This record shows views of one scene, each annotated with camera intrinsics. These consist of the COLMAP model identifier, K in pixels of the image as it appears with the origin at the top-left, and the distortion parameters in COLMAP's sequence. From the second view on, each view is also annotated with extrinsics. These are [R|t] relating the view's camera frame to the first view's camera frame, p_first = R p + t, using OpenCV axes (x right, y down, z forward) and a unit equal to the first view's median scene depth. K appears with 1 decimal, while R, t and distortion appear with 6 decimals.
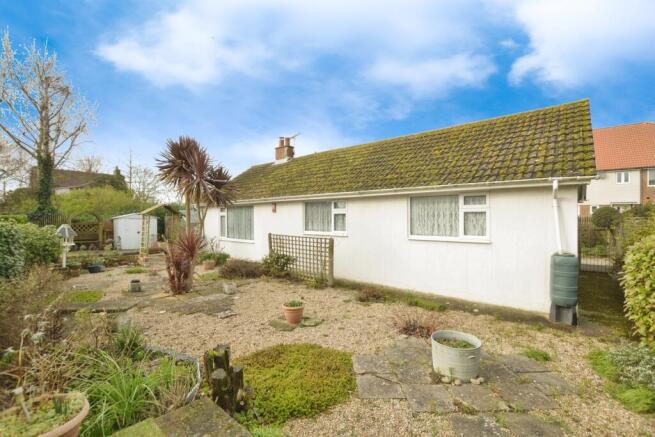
lens RADIAL K [[296.0, 0, 329.5], [0, 296.0, 210.8], [0, 0, 1]] dist [-0.018865, 0.000291]
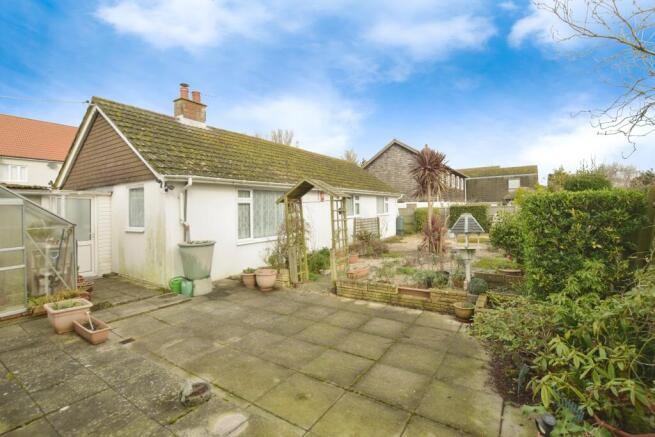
lens RADIAL K [[296.0, 0, 329.5], [0, 296.0, 210.8], [0, 0, 1]] dist [-0.018865, 0.000291]
pose [[-0.083382, -0.013514, 0.996426, -1.017036], [-0.020743, 0.999715, 0.011823, 0.022309], [-0.996302, -0.019683, -0.083639, 0.873770]]
